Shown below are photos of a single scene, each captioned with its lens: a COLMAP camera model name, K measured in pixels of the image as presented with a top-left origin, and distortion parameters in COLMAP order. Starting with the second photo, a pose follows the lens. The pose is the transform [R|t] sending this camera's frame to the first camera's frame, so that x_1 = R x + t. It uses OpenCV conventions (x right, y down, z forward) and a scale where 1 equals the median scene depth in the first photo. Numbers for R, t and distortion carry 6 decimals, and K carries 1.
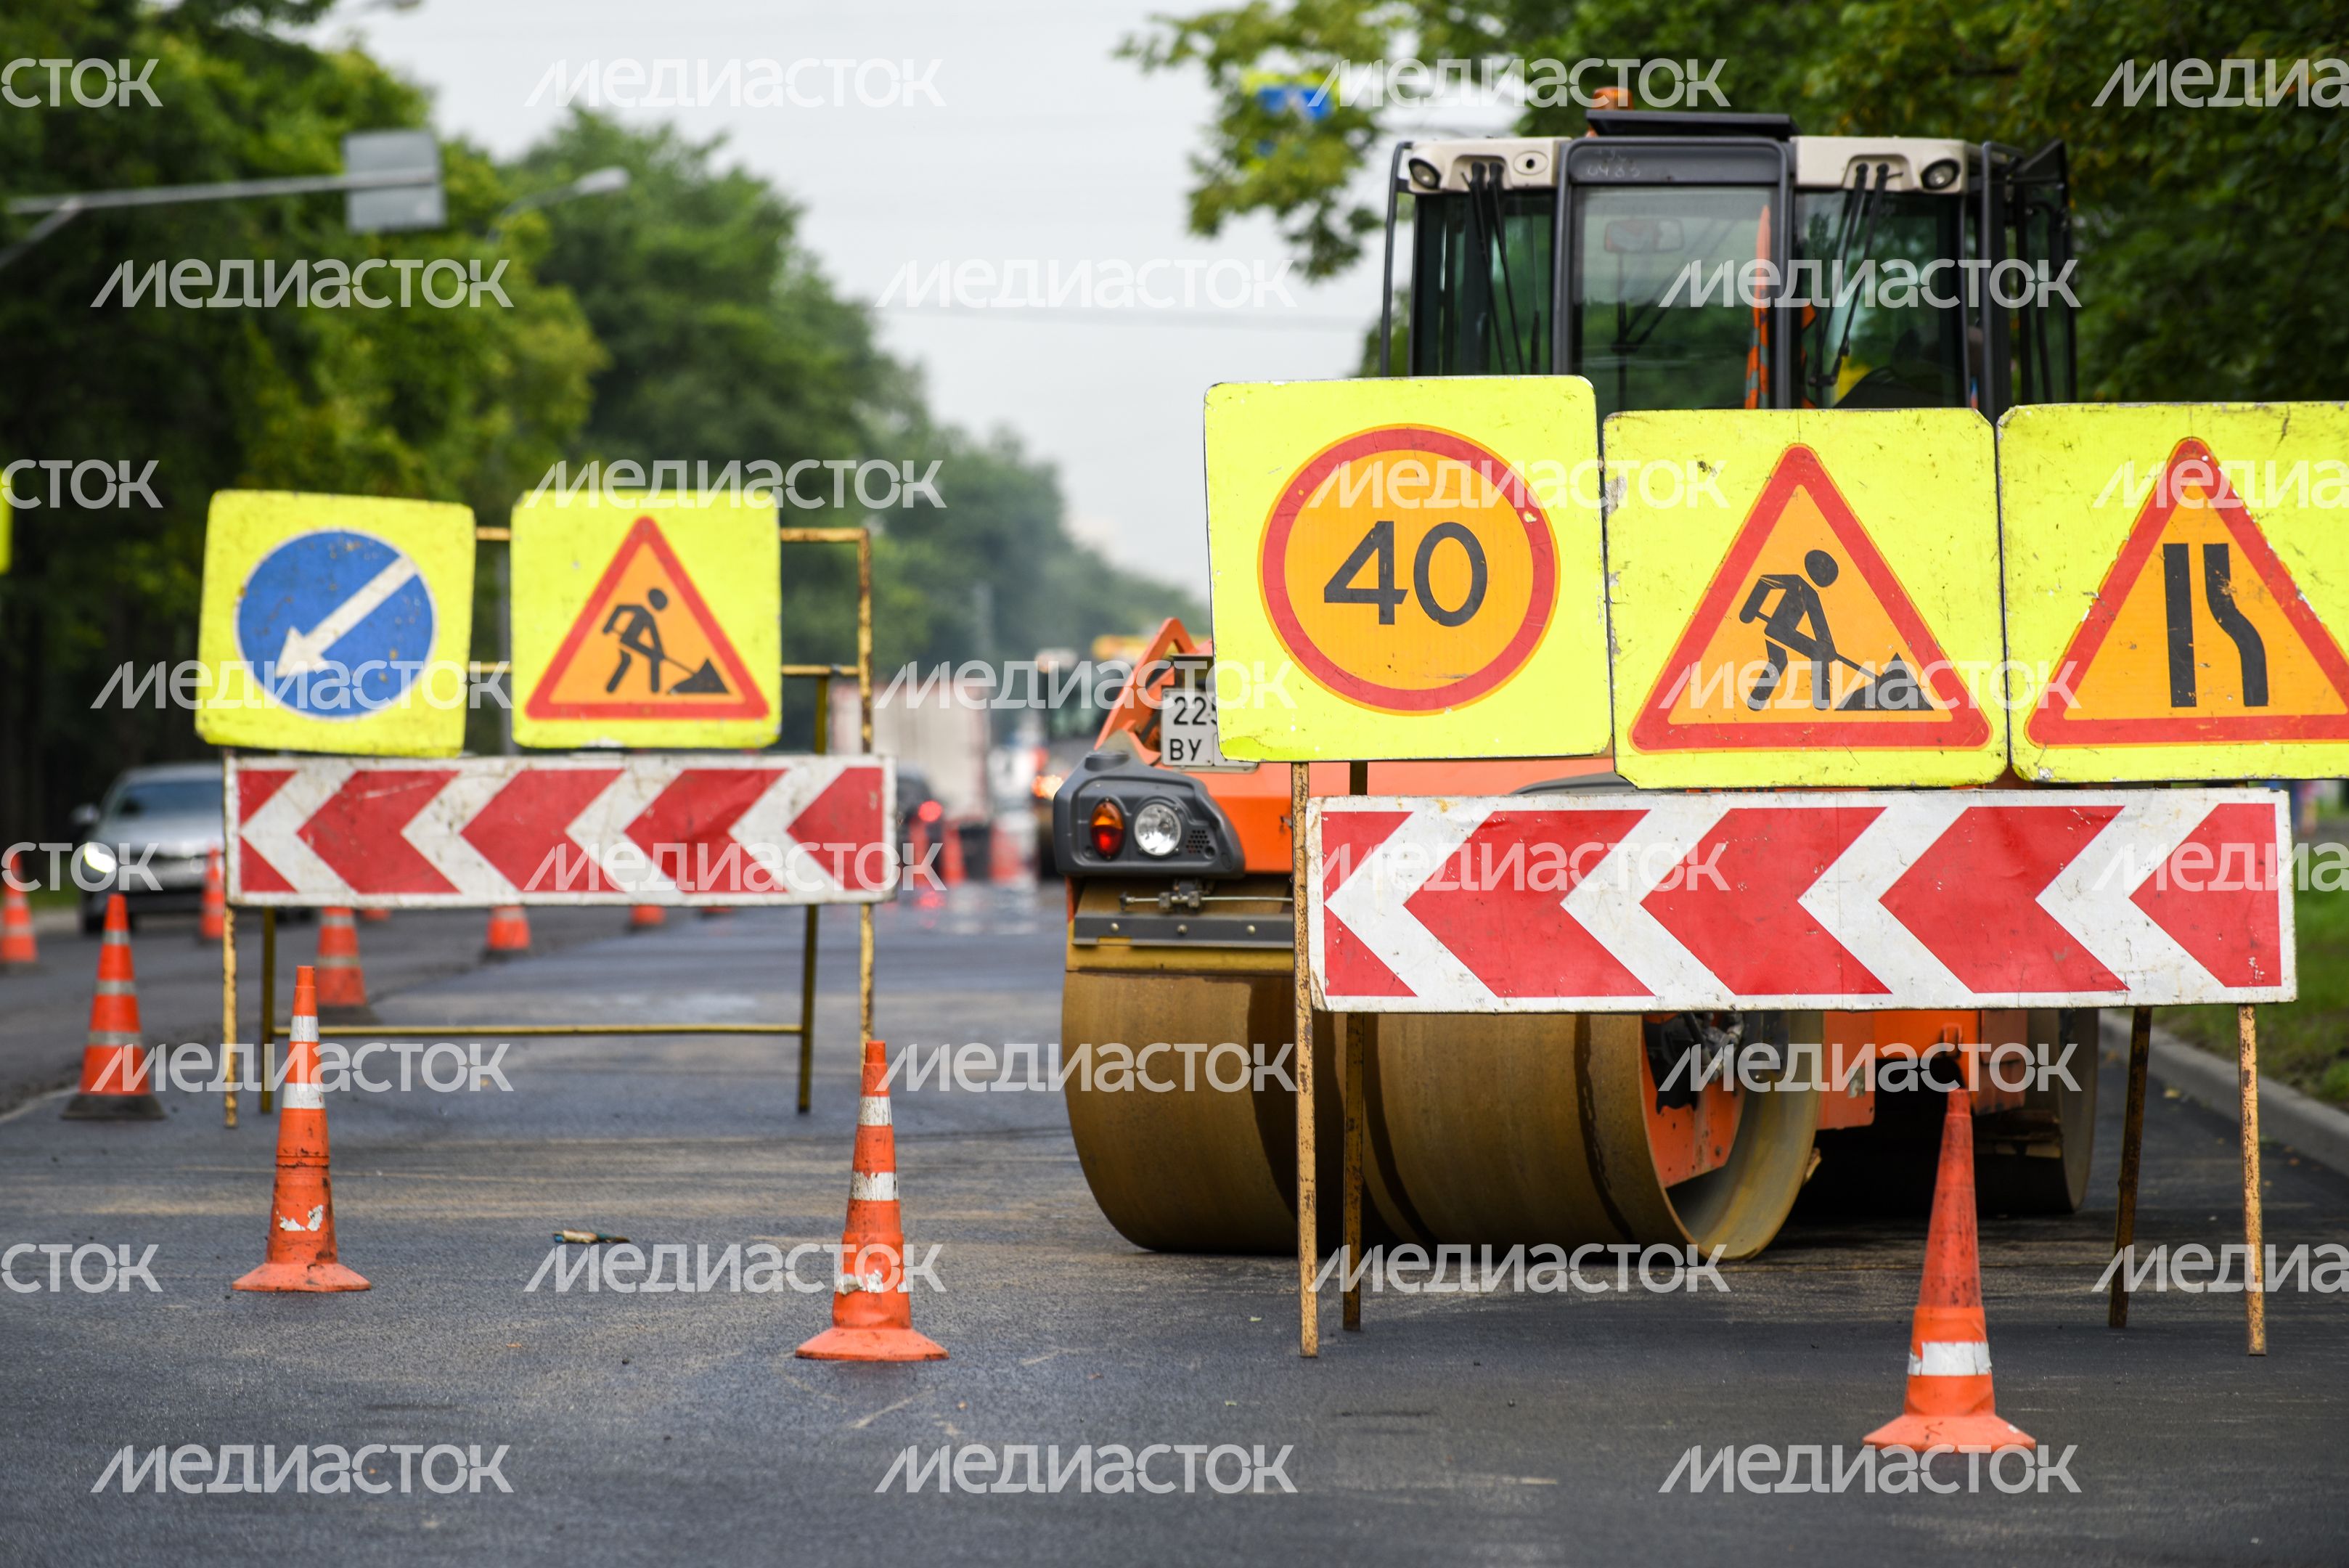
lens RADIAL K [[13652.4, 0, 1174.1], [0, 13652.4, 487.3], [0, 0, 1]] dist [0.405551, -14.754100]
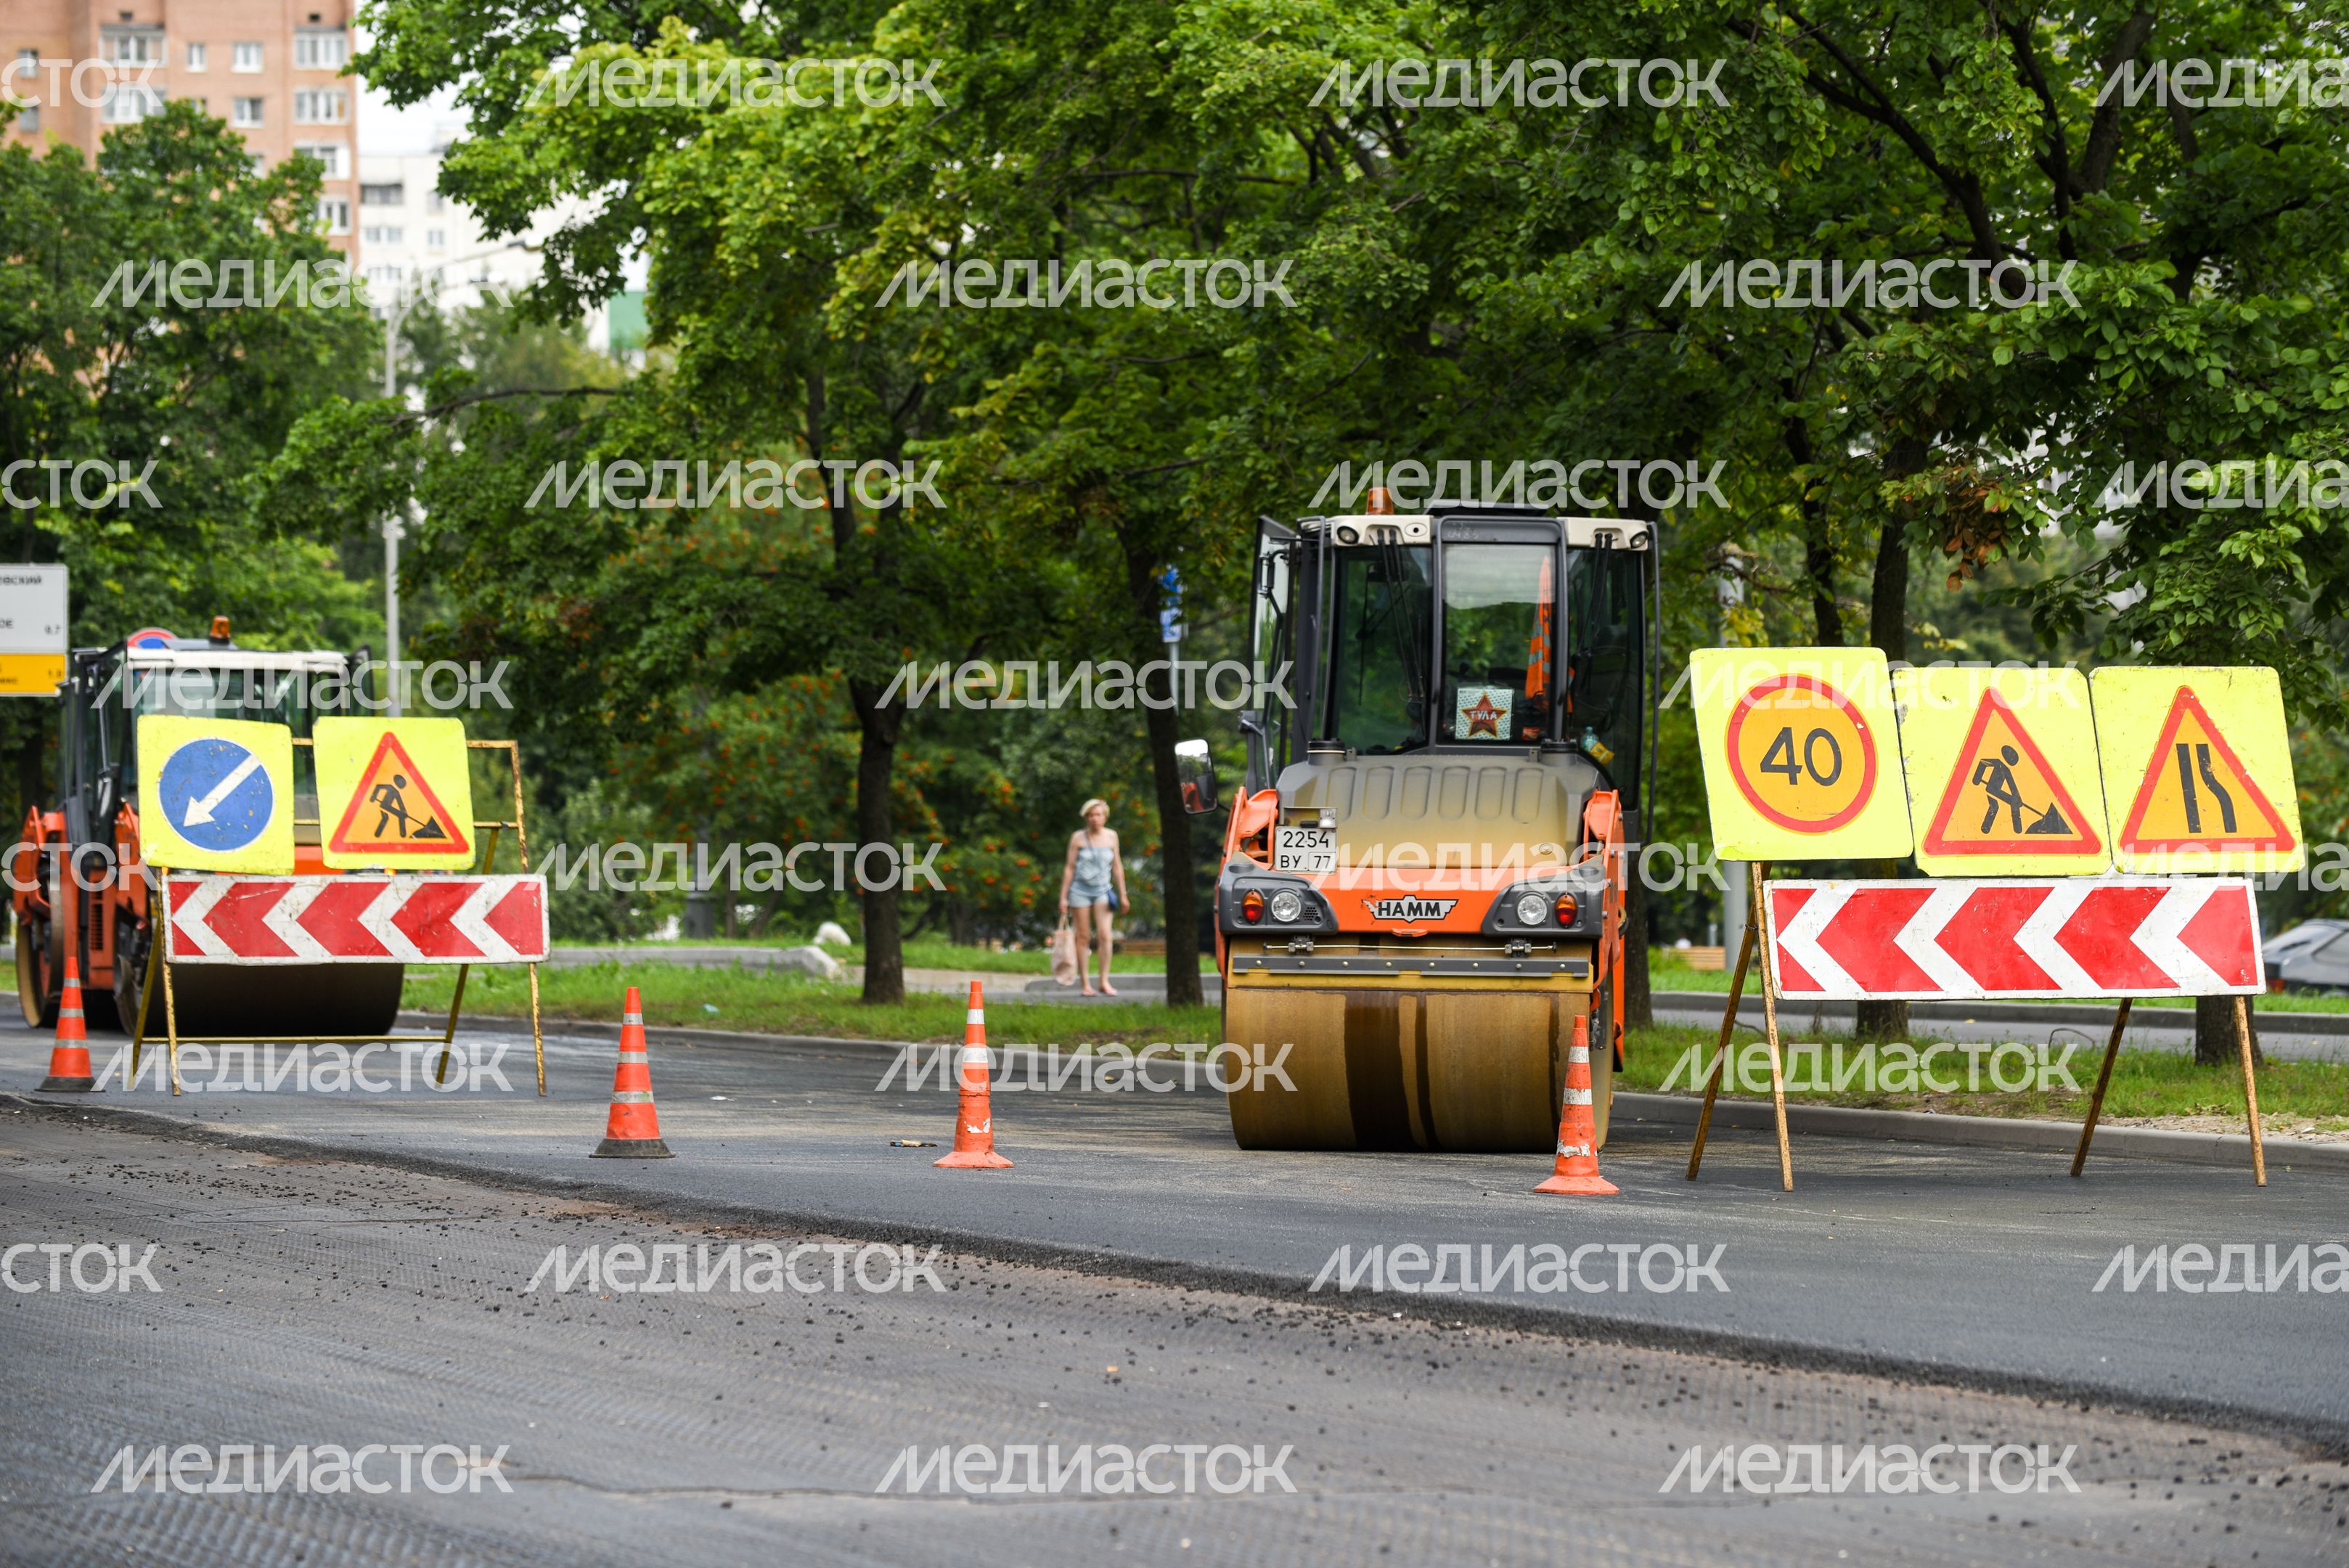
lens RADIAL K [[8586.1, 0, 1175.2], [0, 8586.1, 592.6], [0, 0, 1]] dist [0.008137, -5.291095]
pose [[0.948240, 0.014316, 0.317230, -0.419056], [-0.008278, 0.999758, -0.020370, 0.008427], [-0.317445, 0.016690, 0.948130, -0.045126]]
